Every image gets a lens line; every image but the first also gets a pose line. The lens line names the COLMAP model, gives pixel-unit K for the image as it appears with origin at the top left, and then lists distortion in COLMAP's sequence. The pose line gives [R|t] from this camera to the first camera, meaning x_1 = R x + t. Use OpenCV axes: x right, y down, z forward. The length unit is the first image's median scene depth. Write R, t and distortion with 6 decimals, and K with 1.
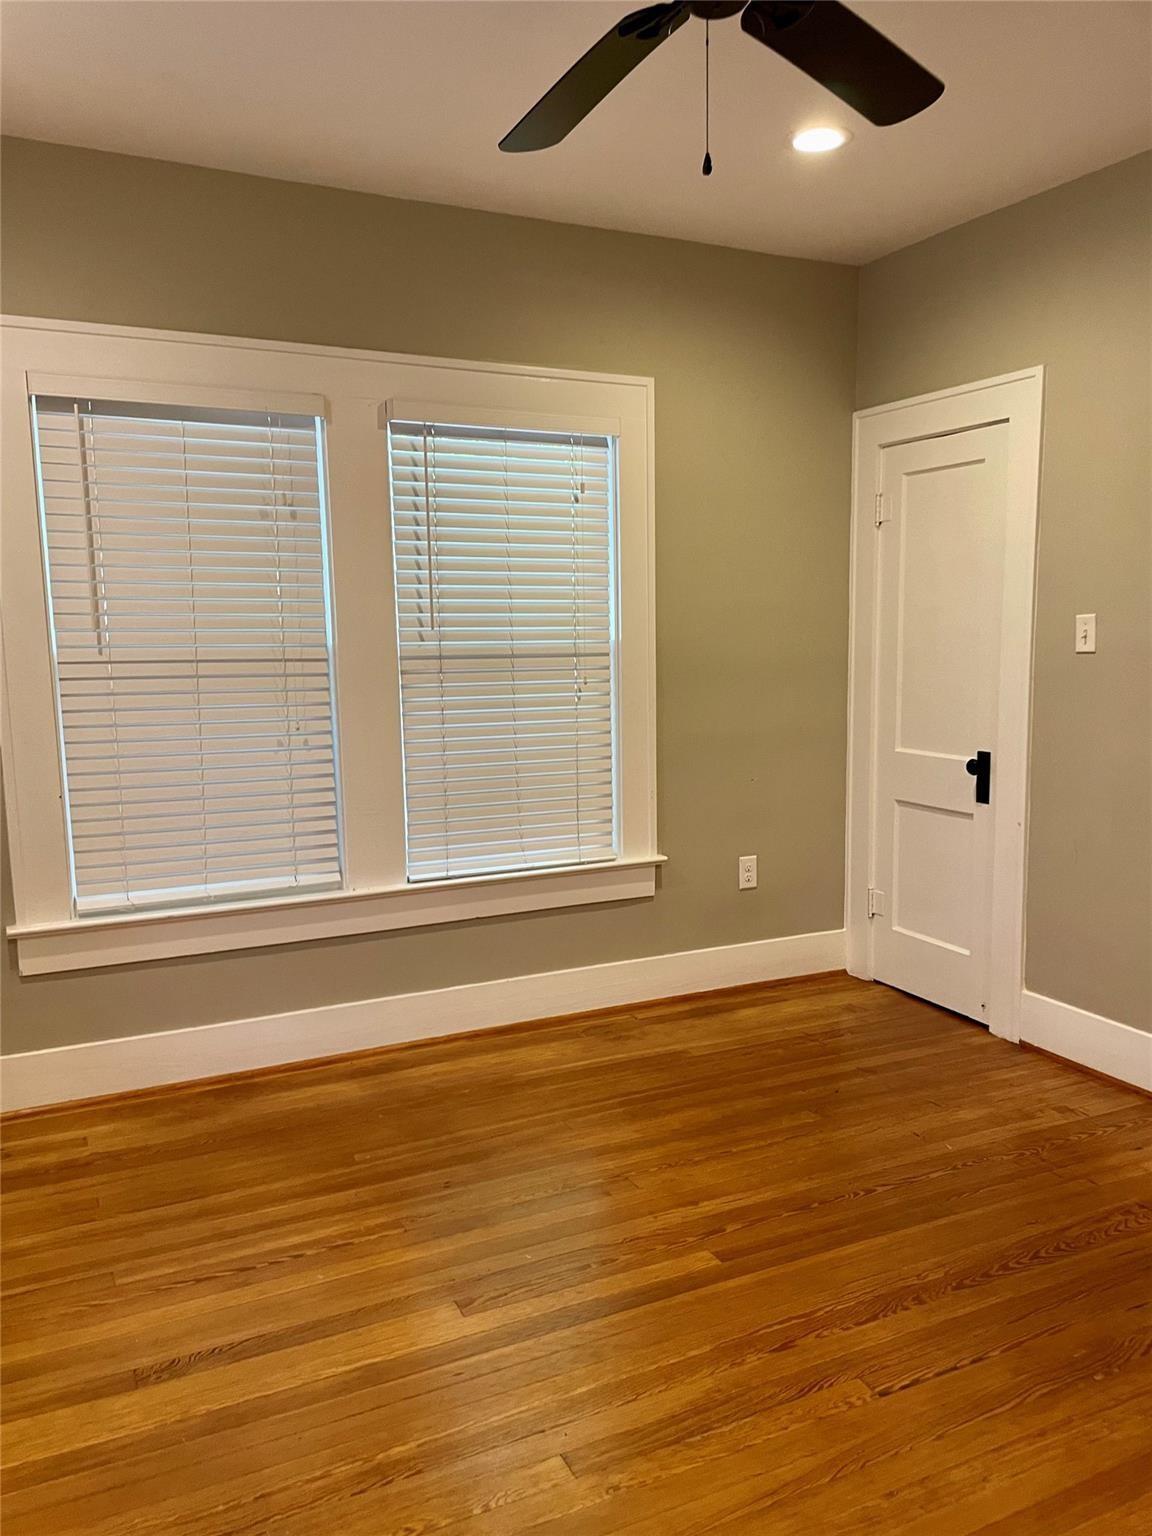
lens RADIAL K [[1150.1, 0, 575.6], [0, 1150.1, 774.5], [0, 0, 1]] dist [0.081715, -0.105917]
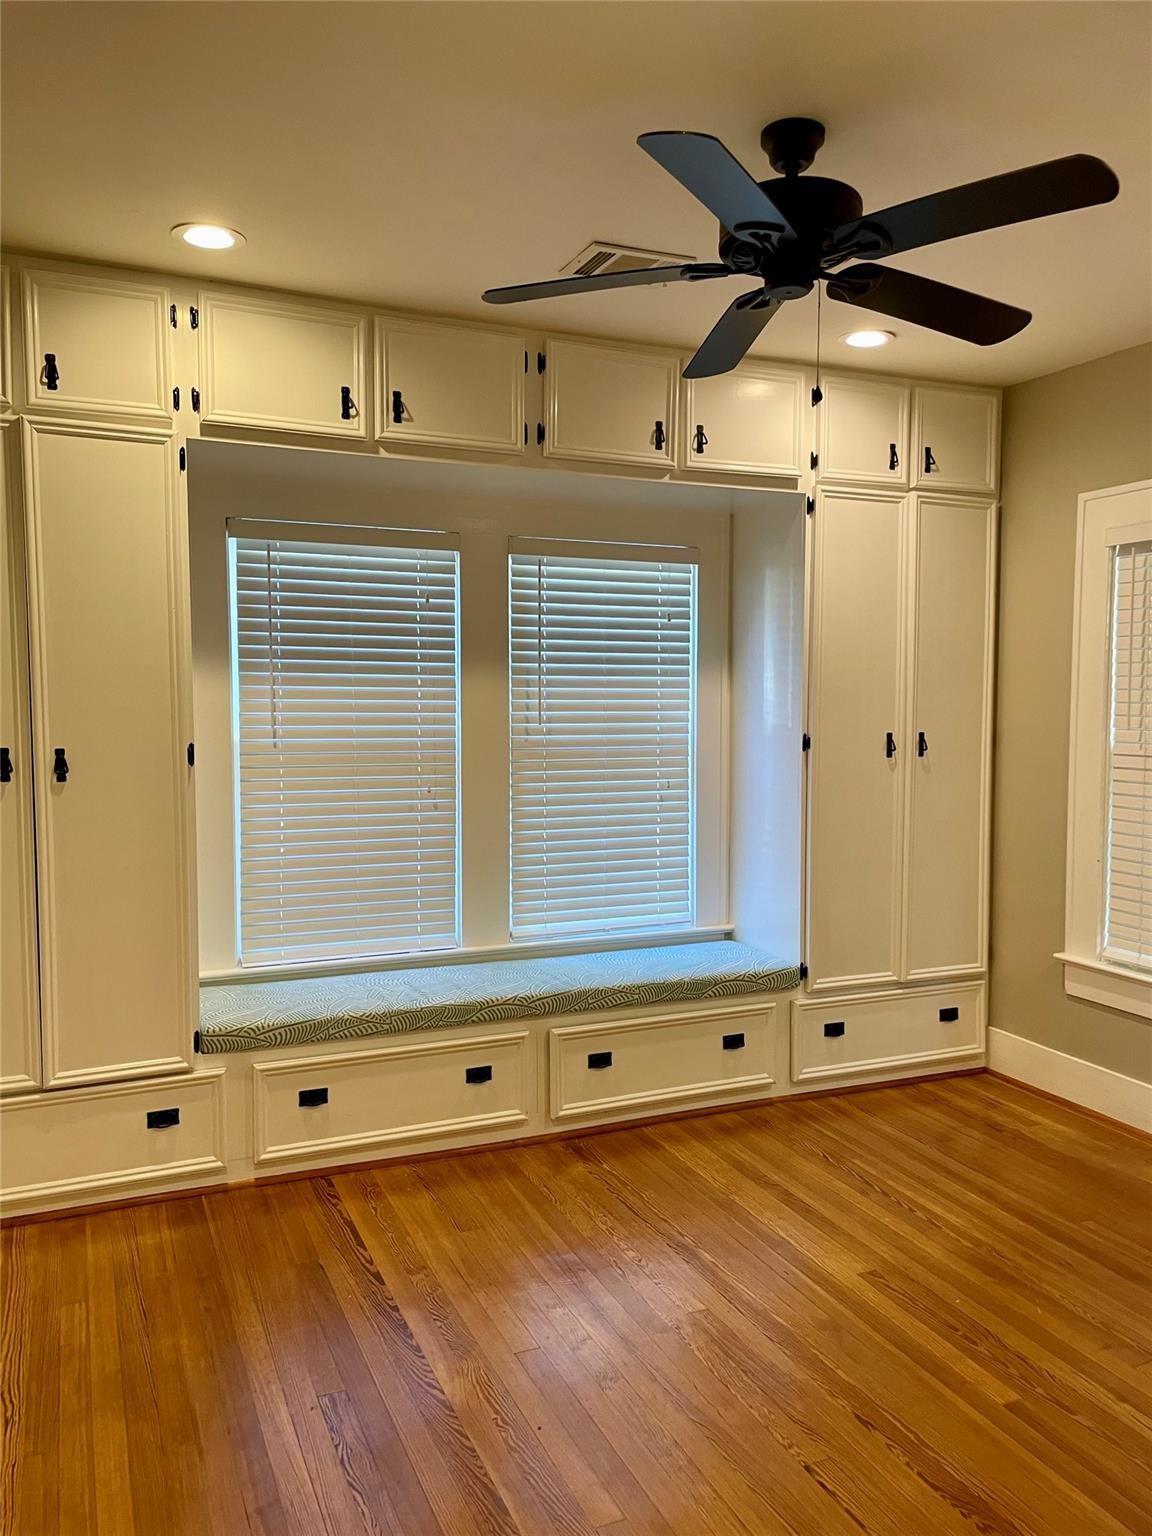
lens RADIAL K [[1150.1, 0, 575.6], [0, 1150.1, 774.5], [0, 0, 1]] dist [0.081715, -0.105917]
pose [[-0.031176, 0.074876, -0.996705, 0.962397], [-0.137707, 0.987359, 0.078481, -0.109693], [0.989982, 0.139700, -0.020471, 0.545665]]
